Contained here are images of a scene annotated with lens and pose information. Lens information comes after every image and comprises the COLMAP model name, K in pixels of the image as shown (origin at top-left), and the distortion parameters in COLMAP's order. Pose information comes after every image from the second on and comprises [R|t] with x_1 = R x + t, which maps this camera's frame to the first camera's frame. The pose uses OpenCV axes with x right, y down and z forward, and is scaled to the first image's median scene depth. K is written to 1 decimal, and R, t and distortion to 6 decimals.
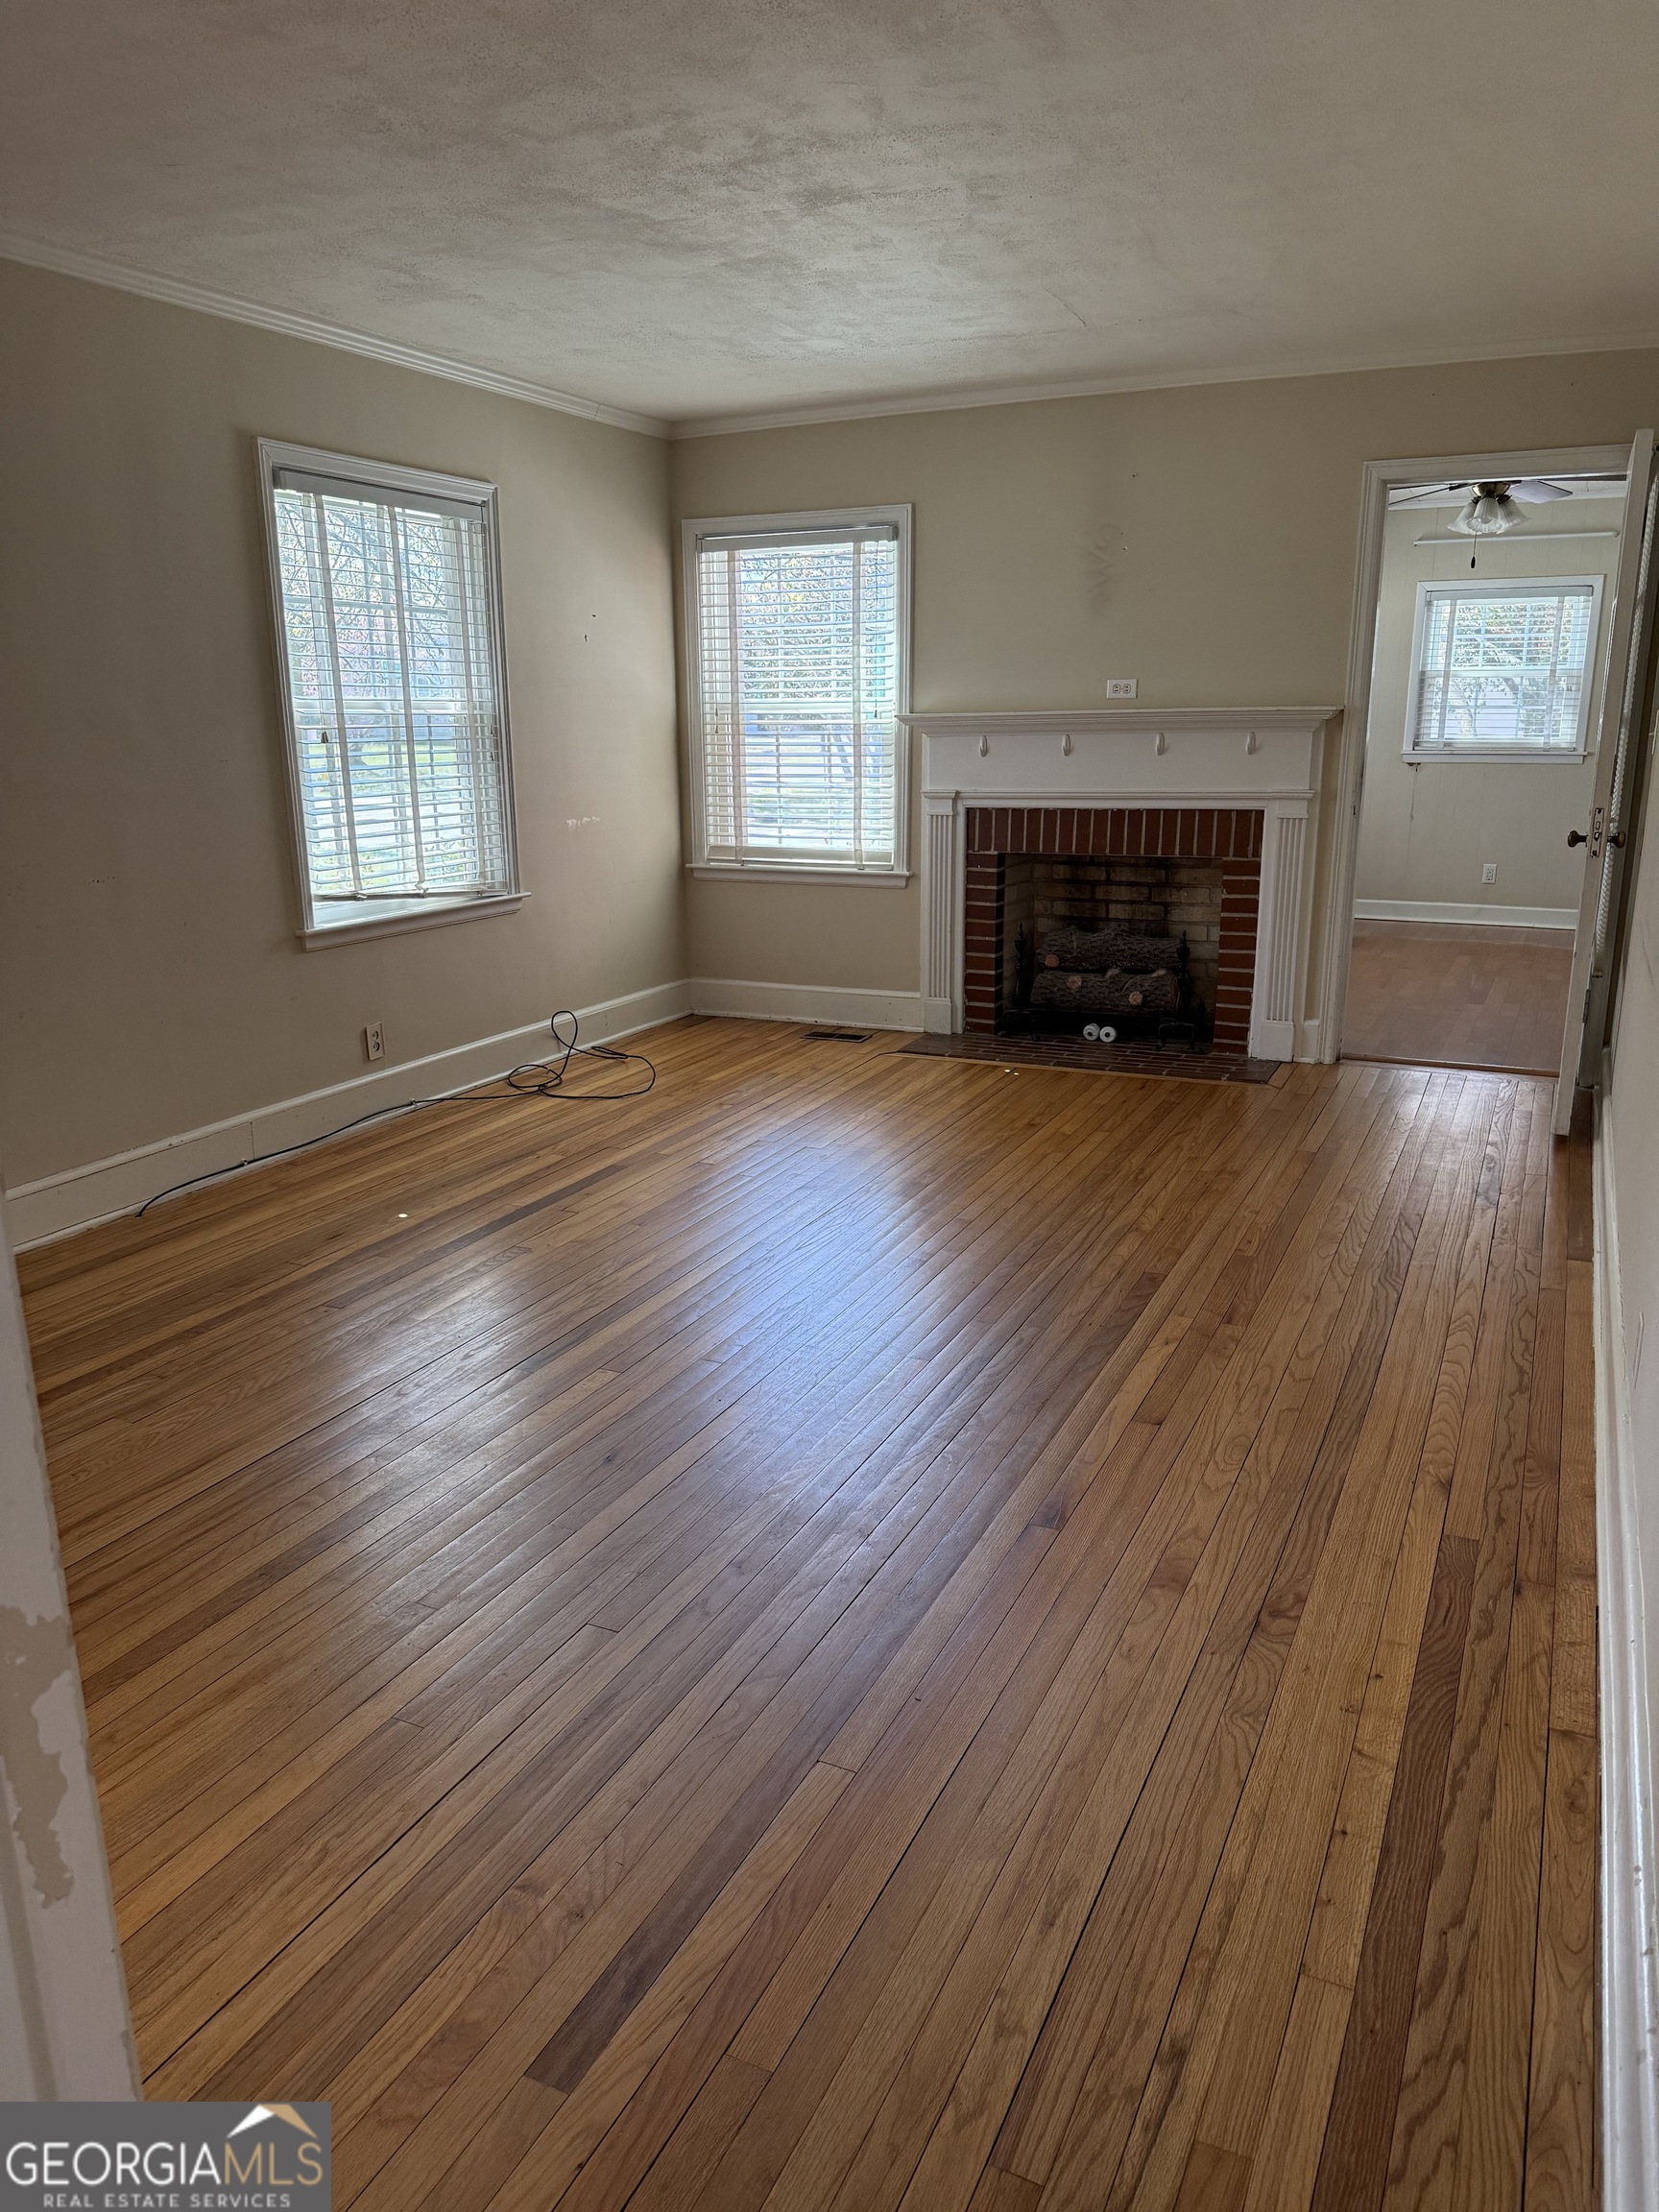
lens RADIAL K [[1573.8, 0, 815.7], [0, 1573.8, 1085.6], [0, 0, 1]] dist [0.009359, 0.001215]
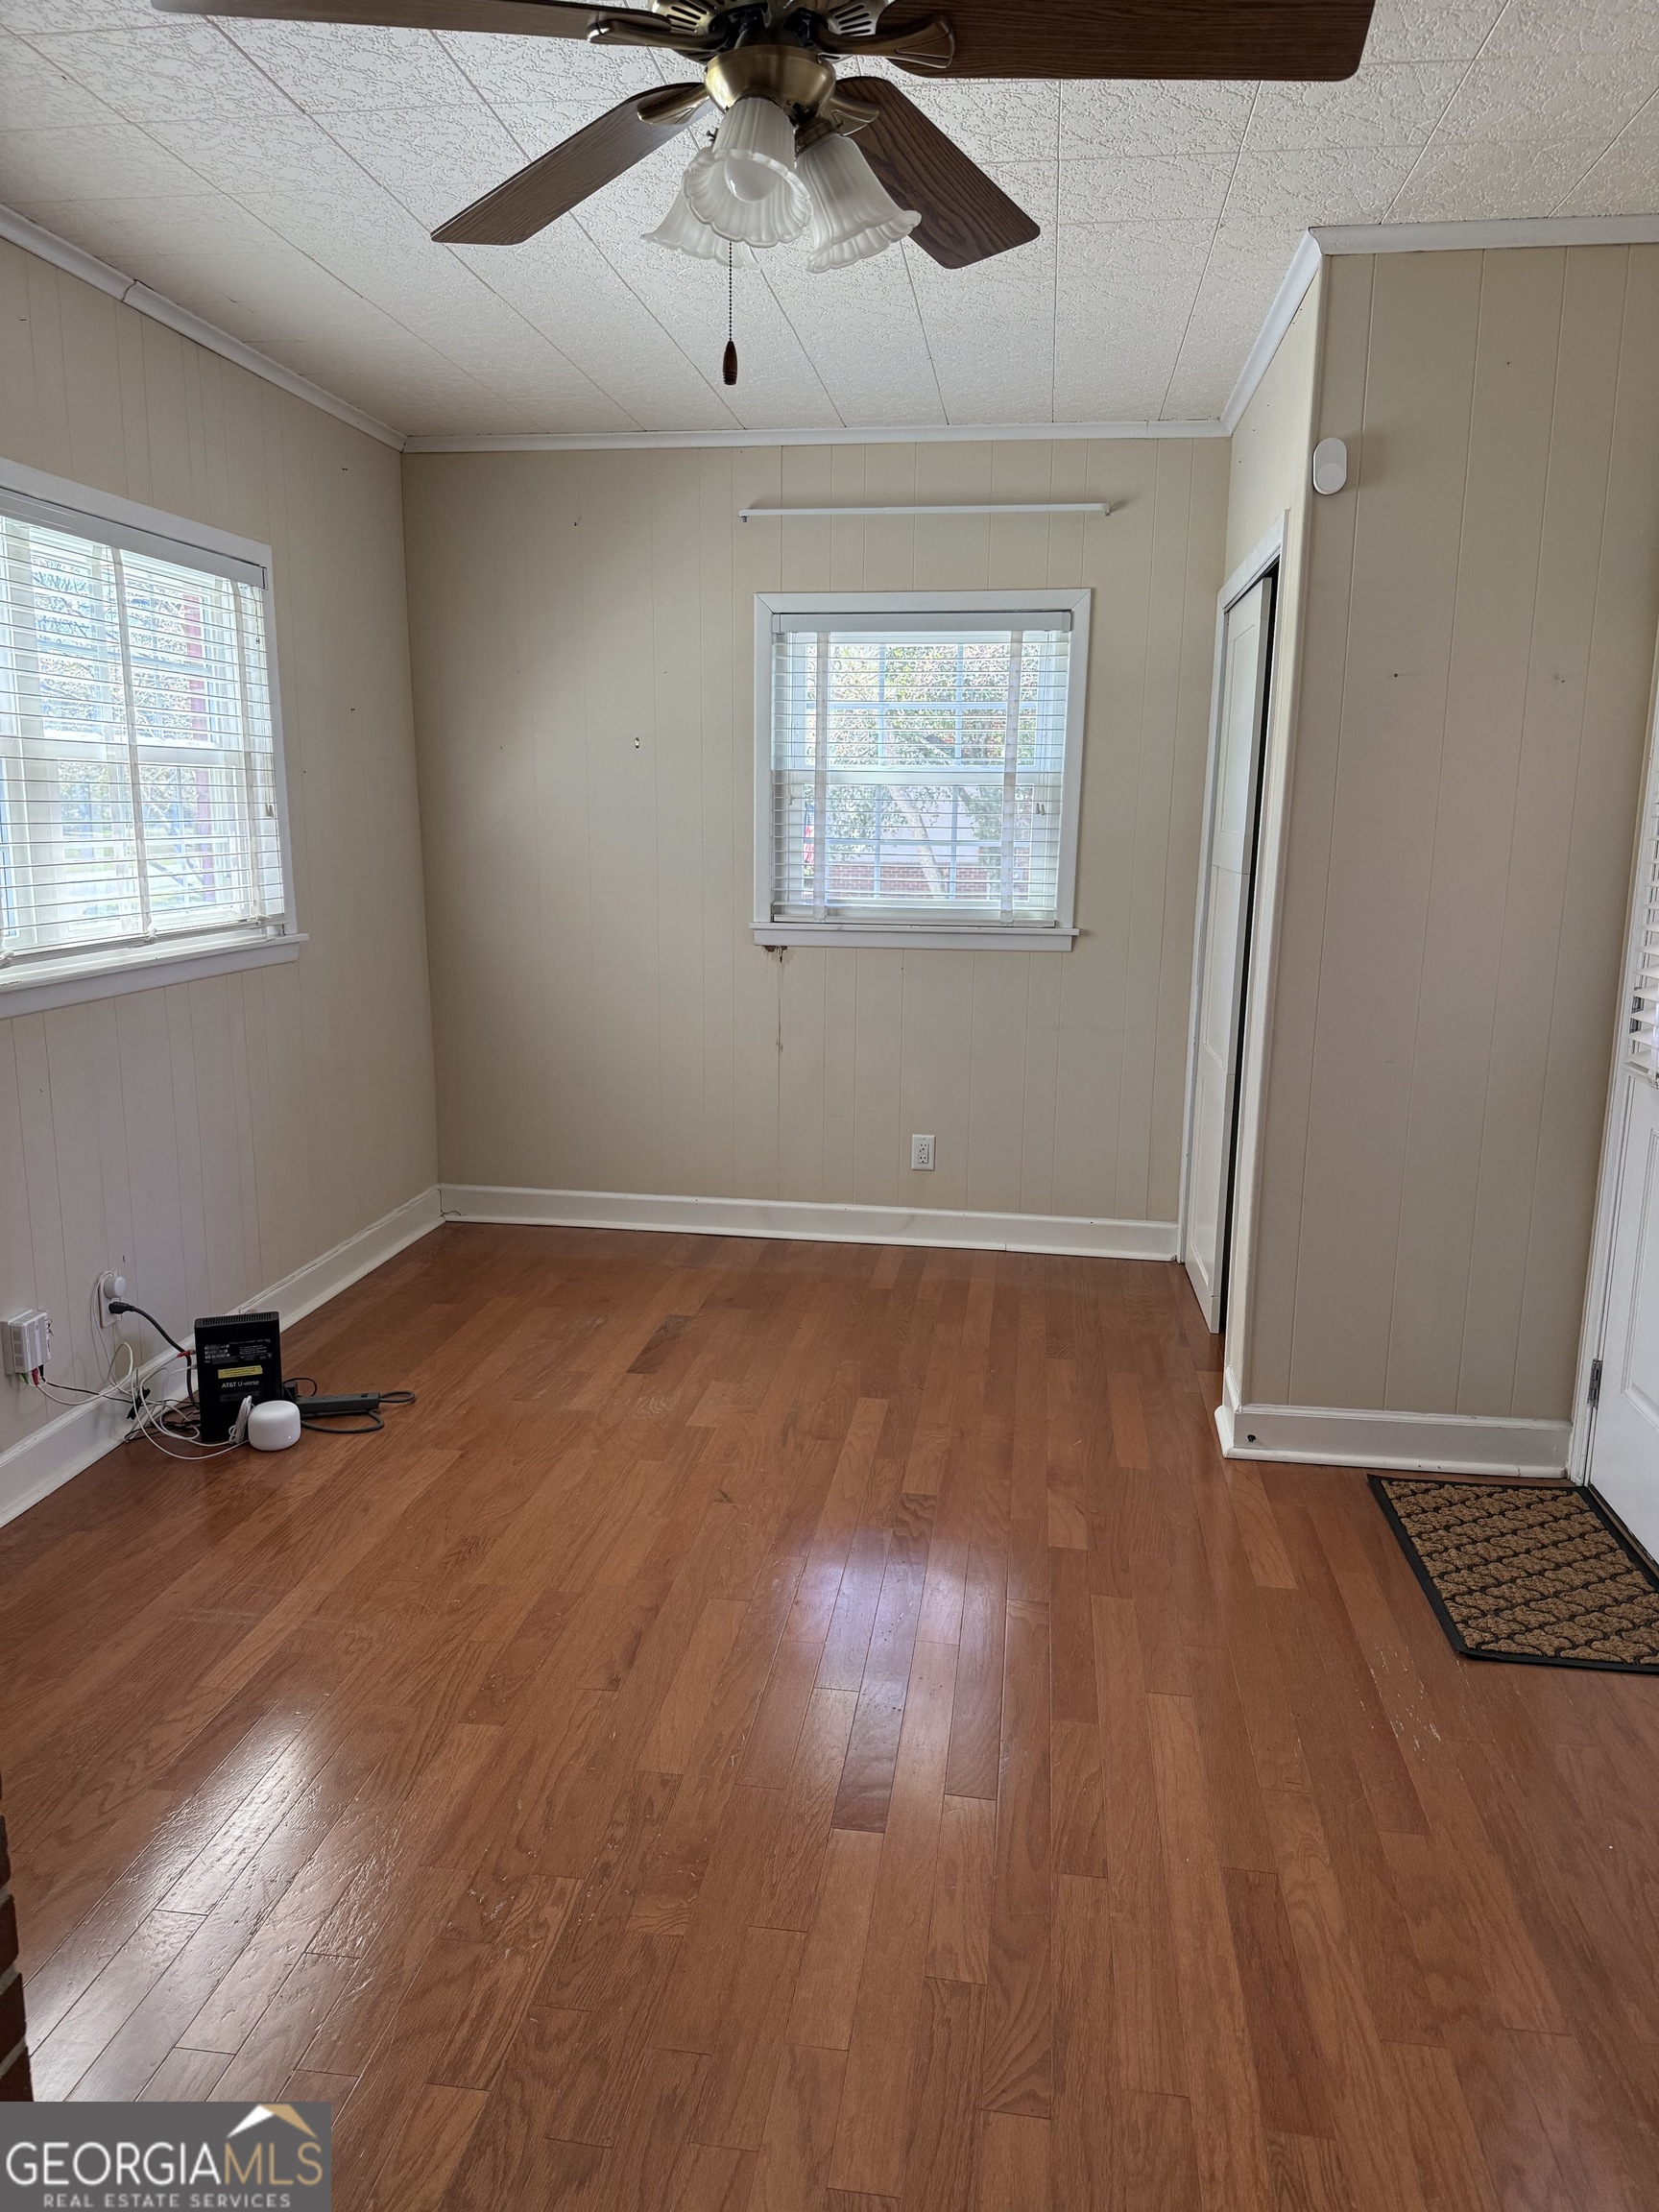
lens RADIAL K [[1573.8, 0, 827.4], [0, 1573.8, 1121.3], [0, 0, 1]] dist [0.009359, 0.001215]
pose [[0.947844, -0.041863, 0.315974, 0.235790], [0.057424, 0.997544, -0.040096, -0.128802], [-0.313519, 0.056149, 0.947920, 0.521331]]
